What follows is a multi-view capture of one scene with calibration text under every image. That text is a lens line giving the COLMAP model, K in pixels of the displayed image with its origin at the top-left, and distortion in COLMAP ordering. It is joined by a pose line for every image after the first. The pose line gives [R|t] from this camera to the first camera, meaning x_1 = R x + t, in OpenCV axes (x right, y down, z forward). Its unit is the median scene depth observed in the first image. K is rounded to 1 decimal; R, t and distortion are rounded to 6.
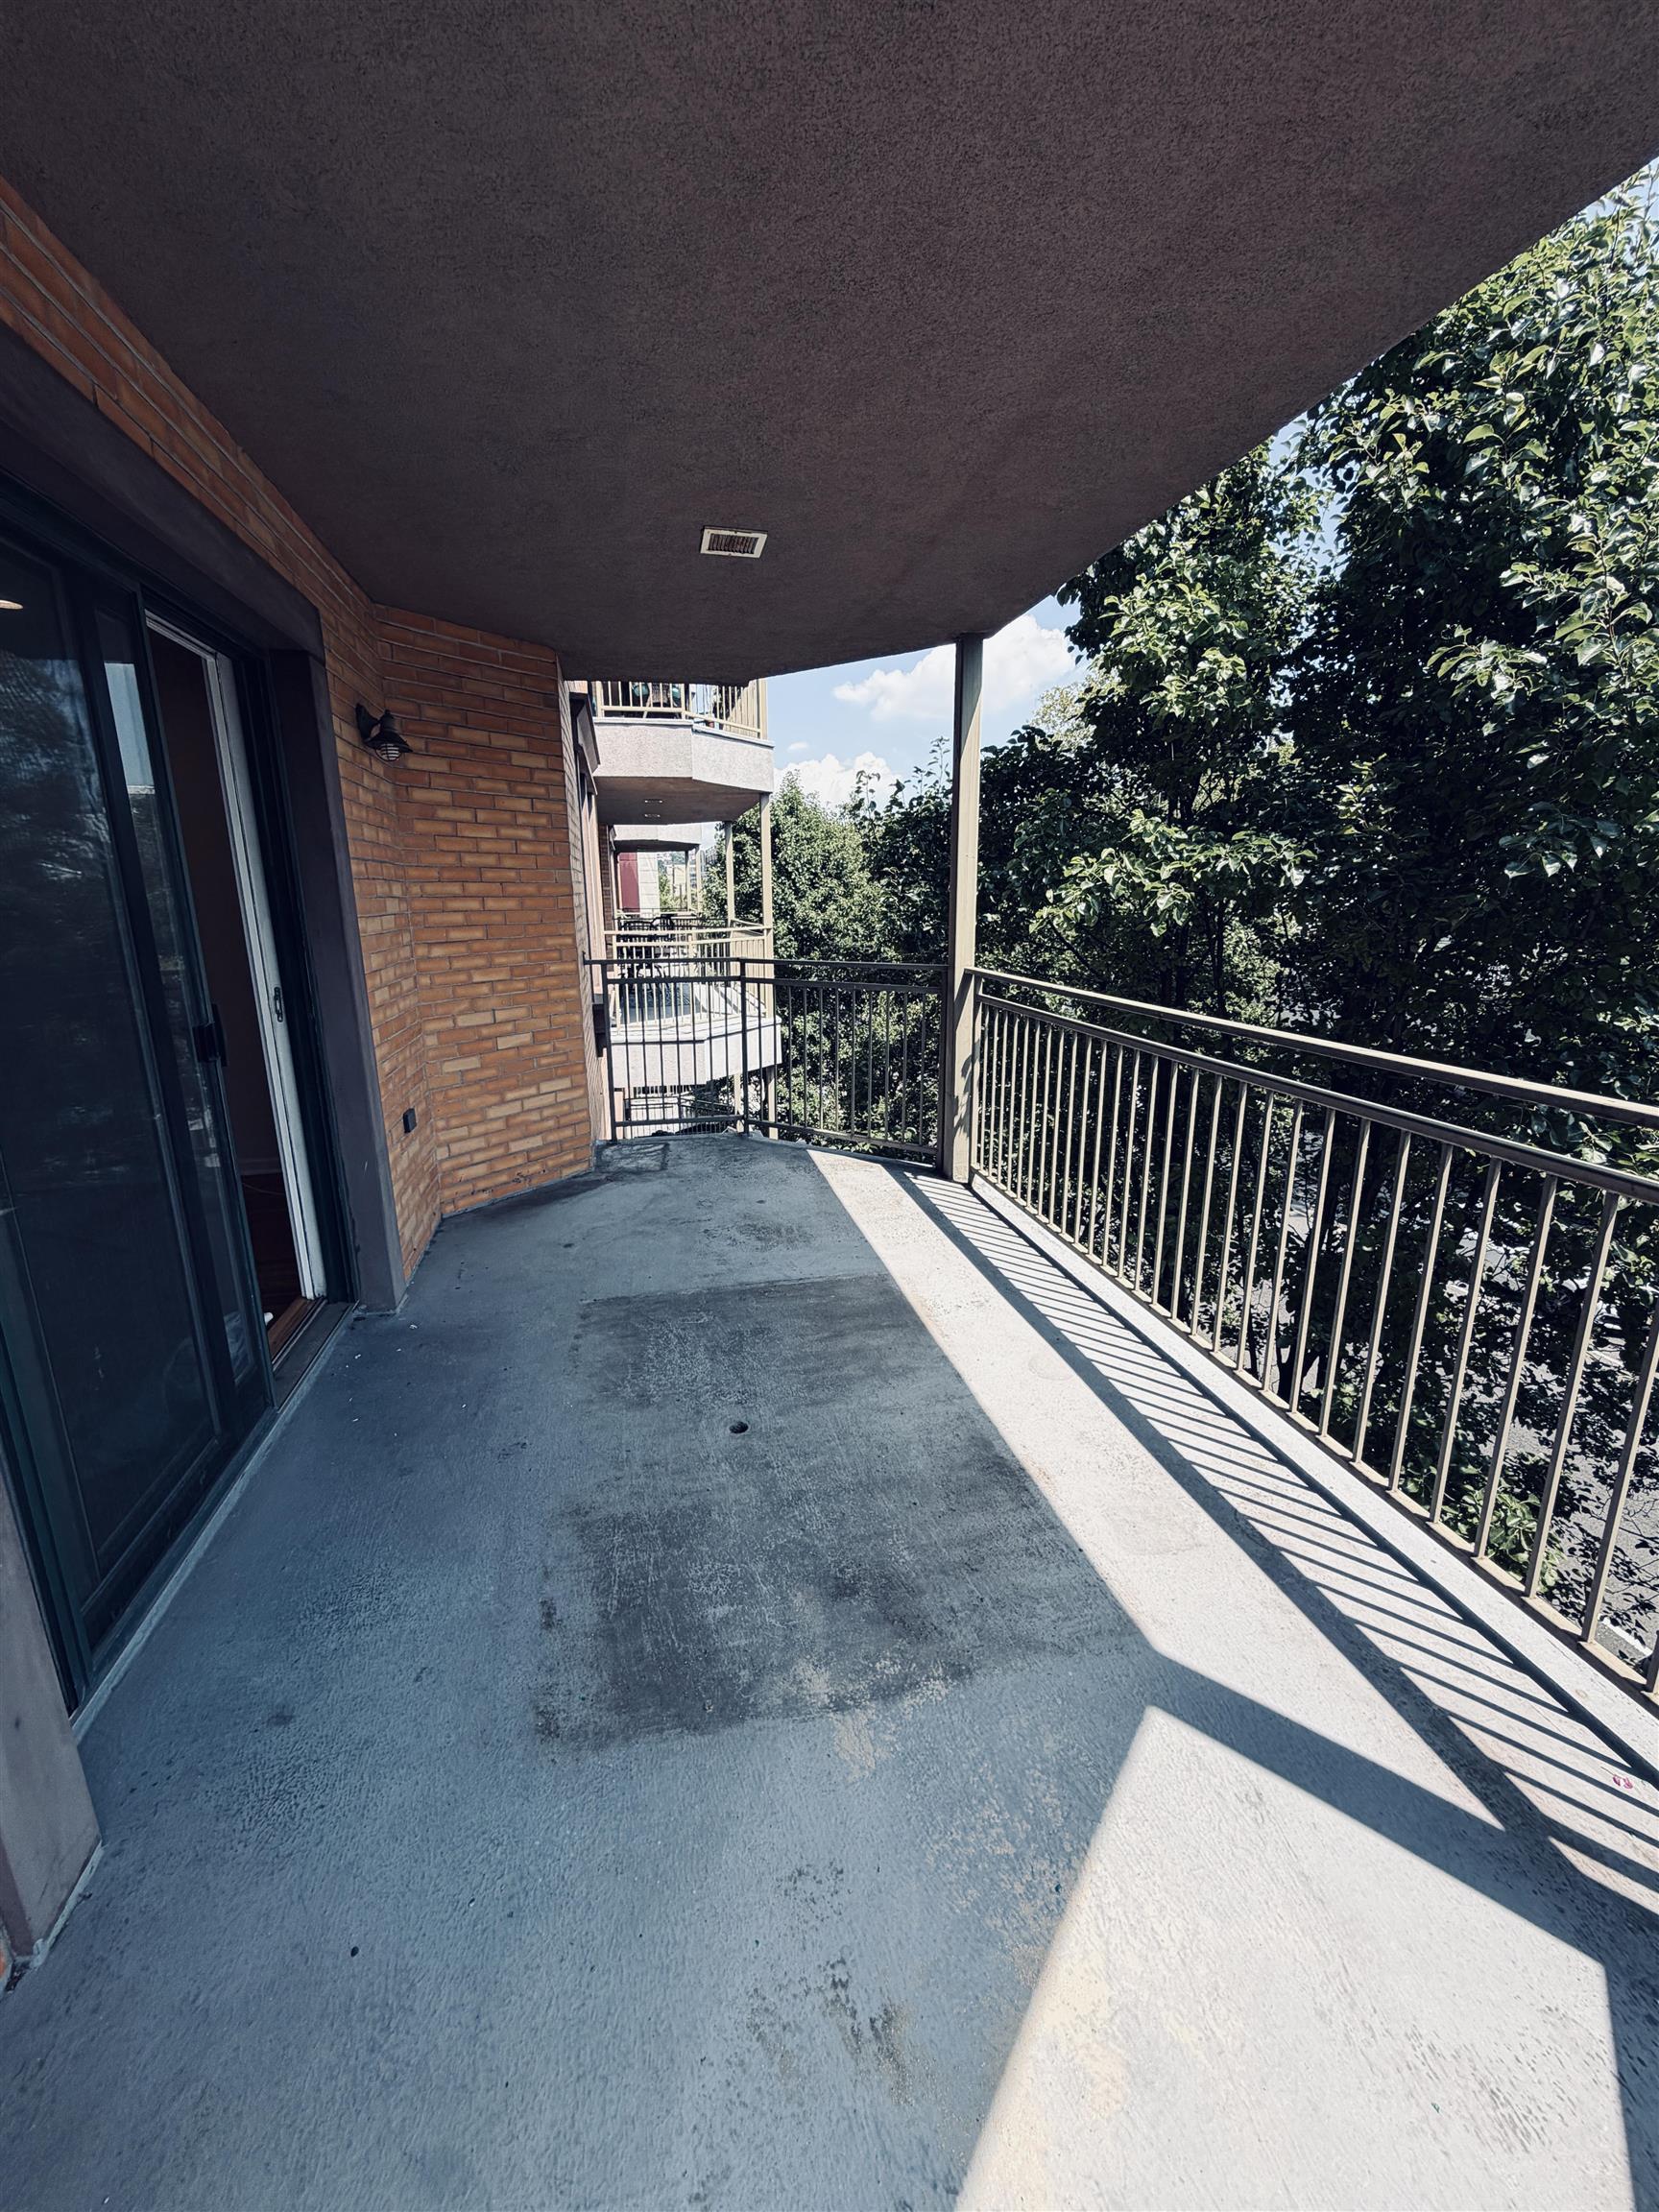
lens RADIAL K [[883.4, 0, 828.7], [0, 883.4, 1113.7], [0, 0, 1]] dist [-0.002404, 0.000765]
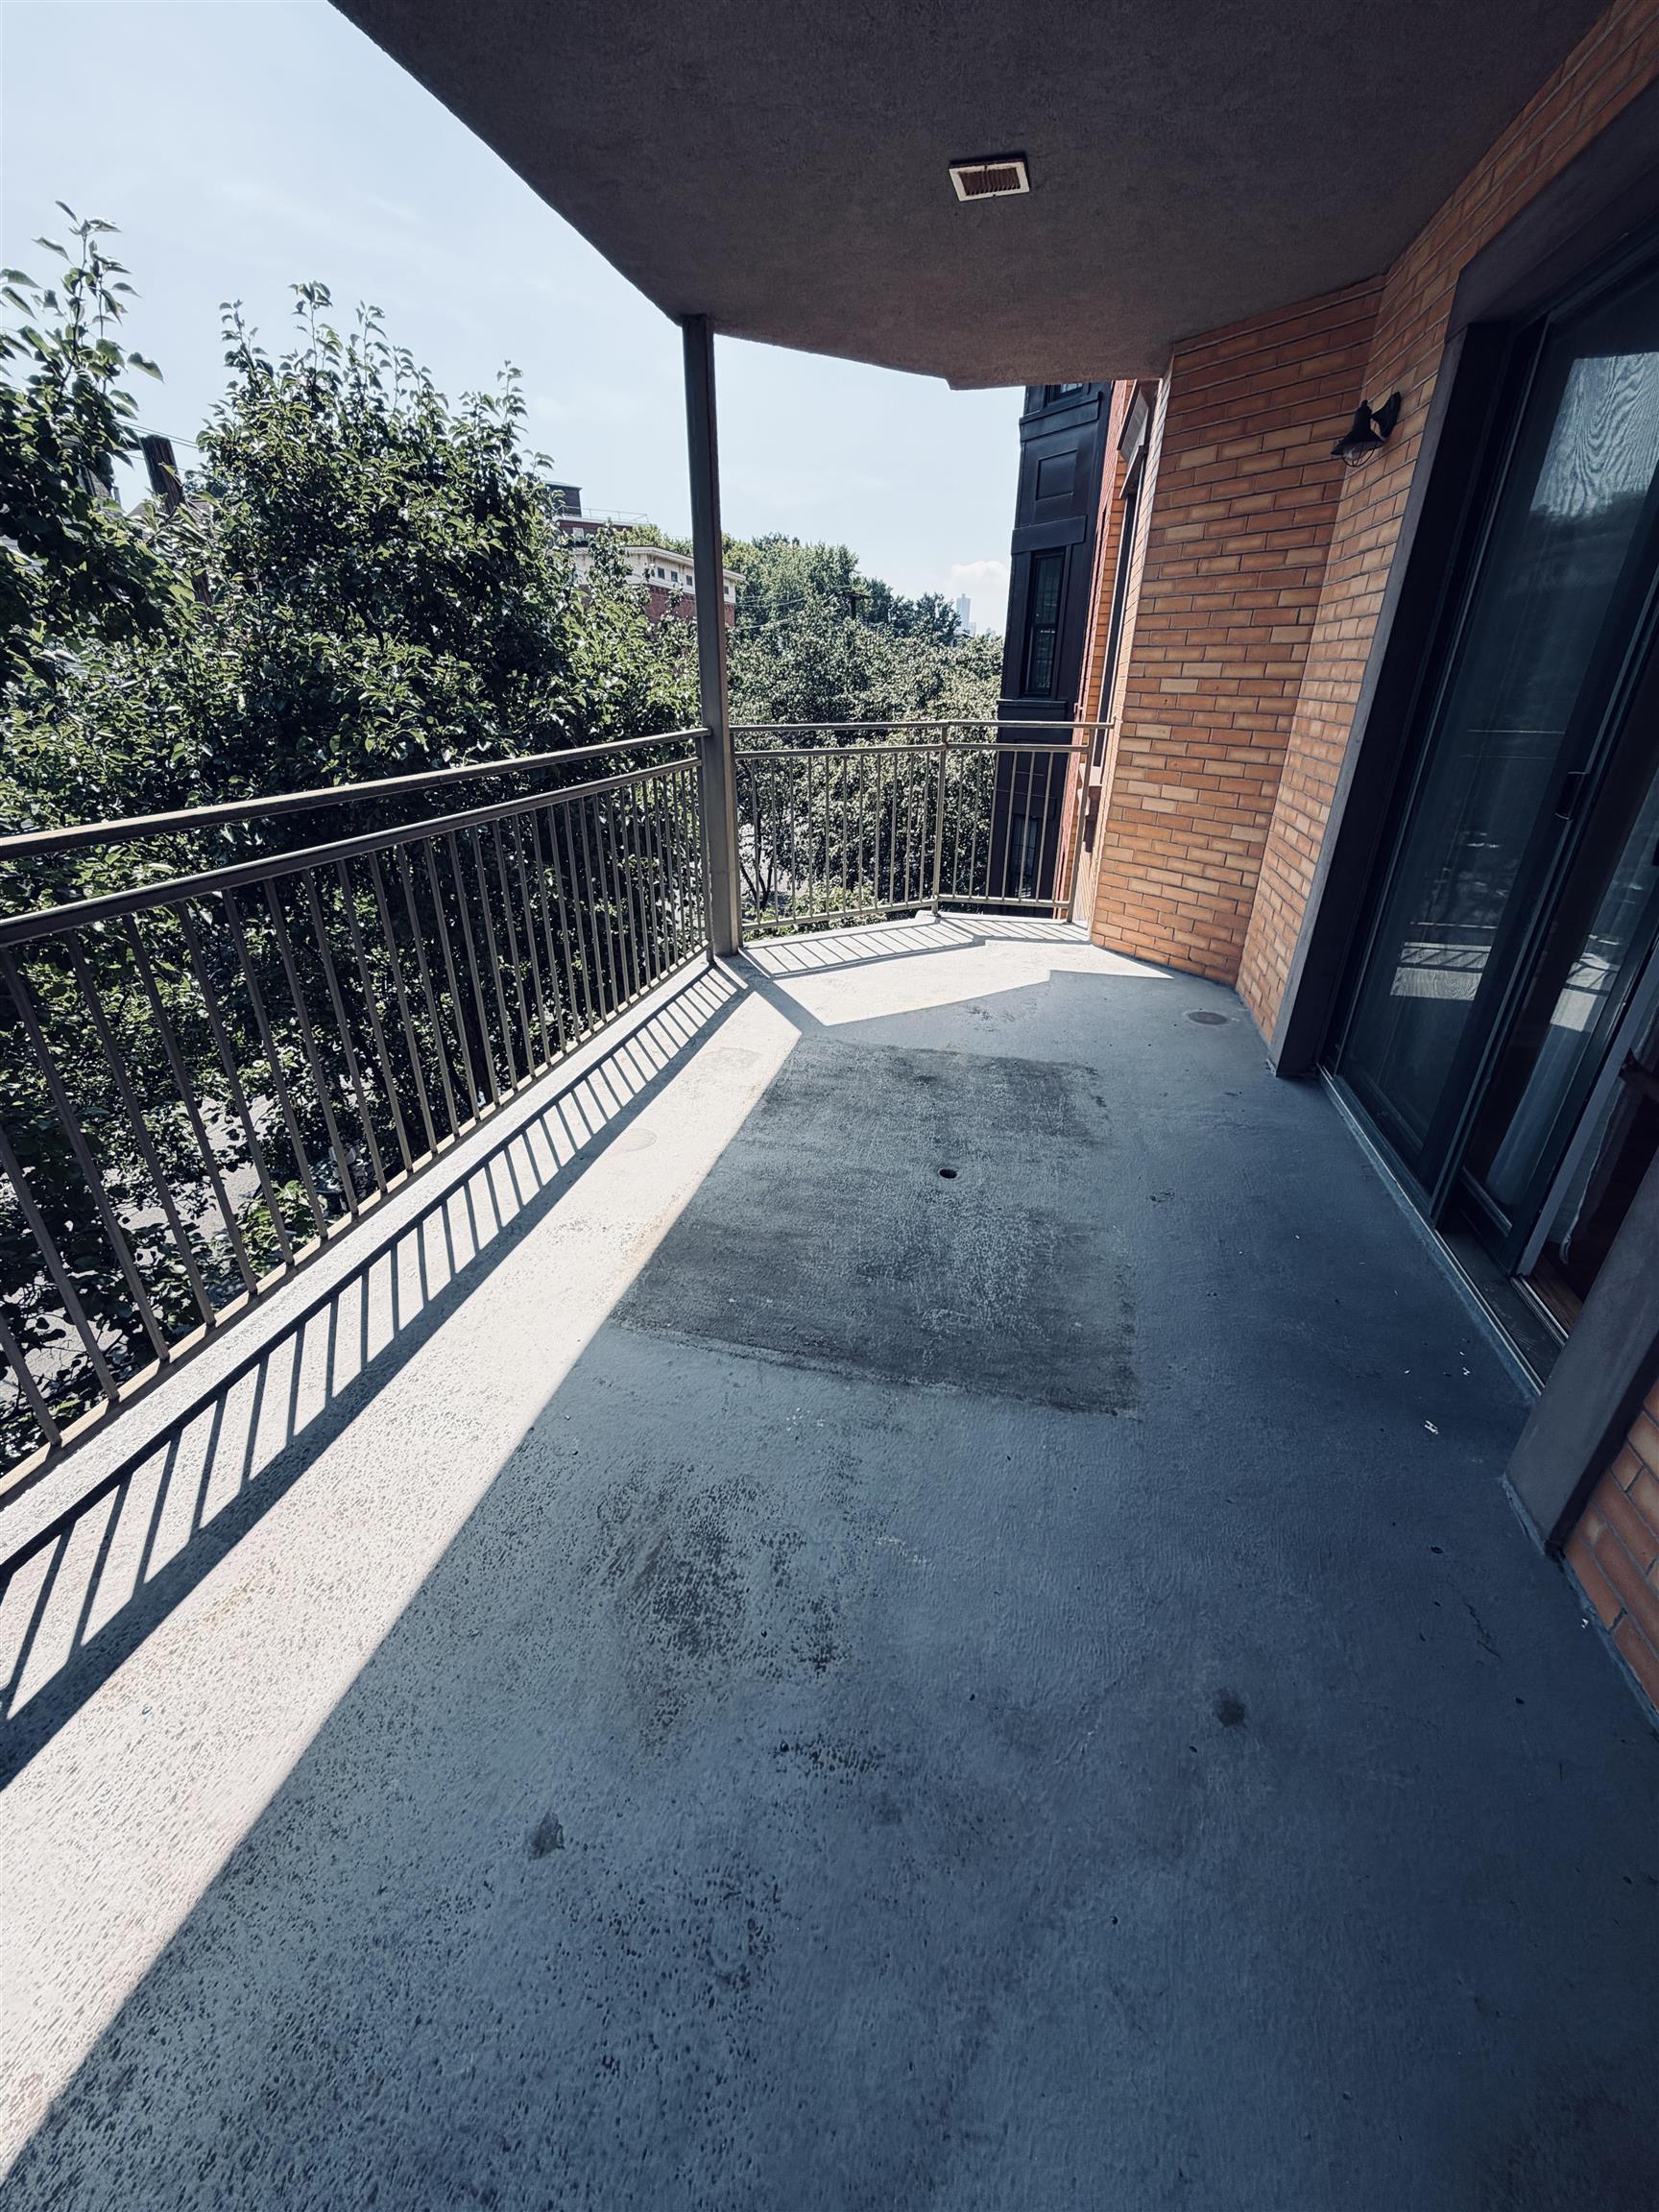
lens RADIAL K [[883.4, 0, 828.1], [0, 883.4, 1092.6], [0, 0, 1]] dist [-0.002404, 0.000765]
pose [[-0.903295, -0.180427, 0.389236, -0.383963], [0.106438, 0.784653, 0.610729, -0.403319], [-0.415608, 0.593098, -0.689569, 1.812860]]
